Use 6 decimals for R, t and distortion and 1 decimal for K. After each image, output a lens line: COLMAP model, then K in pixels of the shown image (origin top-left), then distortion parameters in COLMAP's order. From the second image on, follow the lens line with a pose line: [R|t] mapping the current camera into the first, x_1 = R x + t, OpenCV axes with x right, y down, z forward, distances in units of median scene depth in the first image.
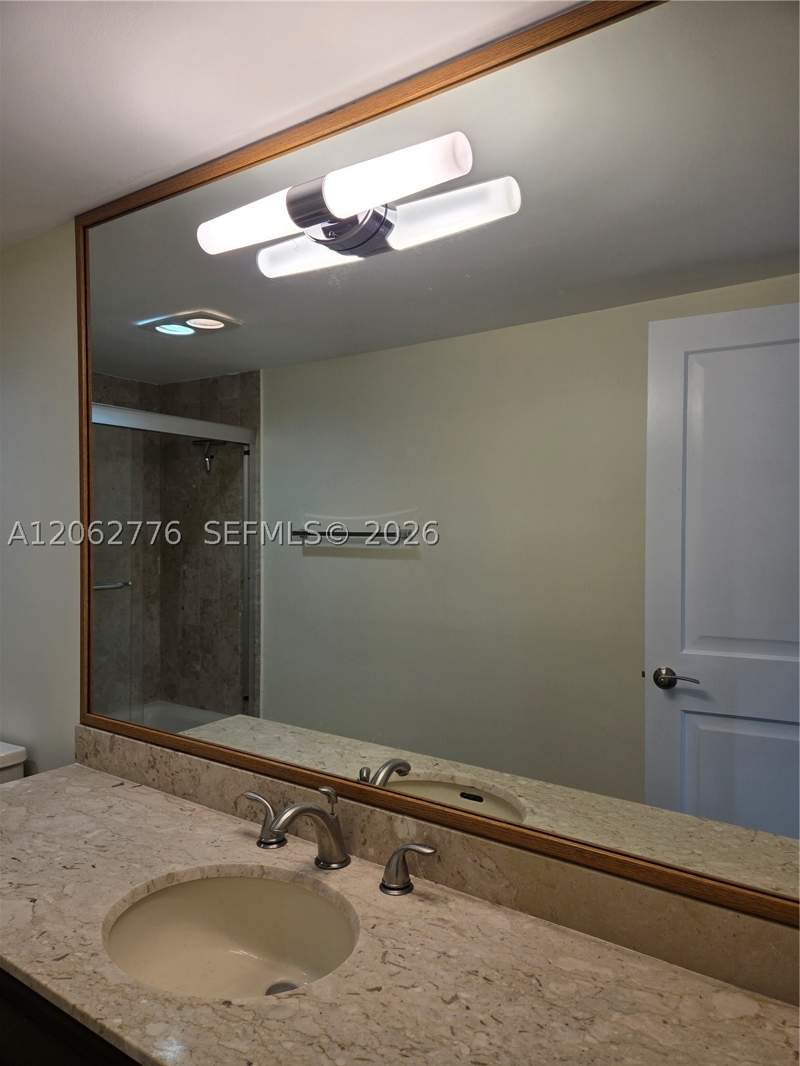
lens RADIAL K [[717.1, 0, 401.2], [0, 717.1, 541.5], [0, 0, 1]] dist [0.026068, -0.010269]
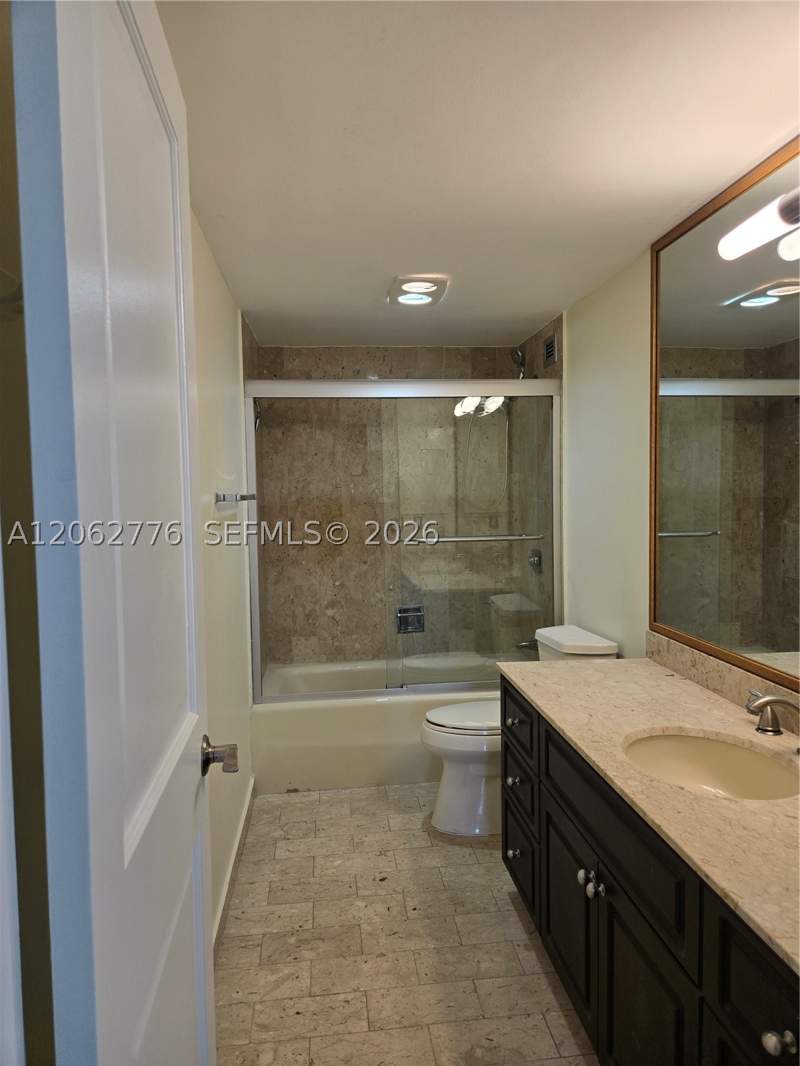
lens RADIAL K [[717.1, 0, 398.6], [0, 717.1, 533.9], [0, 0, 1]] dist [0.026068, -0.010269]
pose [[0.652289, 0.031334, -0.757322, 0.291182], [-0.000623, 0.999167, 0.040804, 0.025574], [0.757970, -0.026144, 0.651765, -0.244121]]
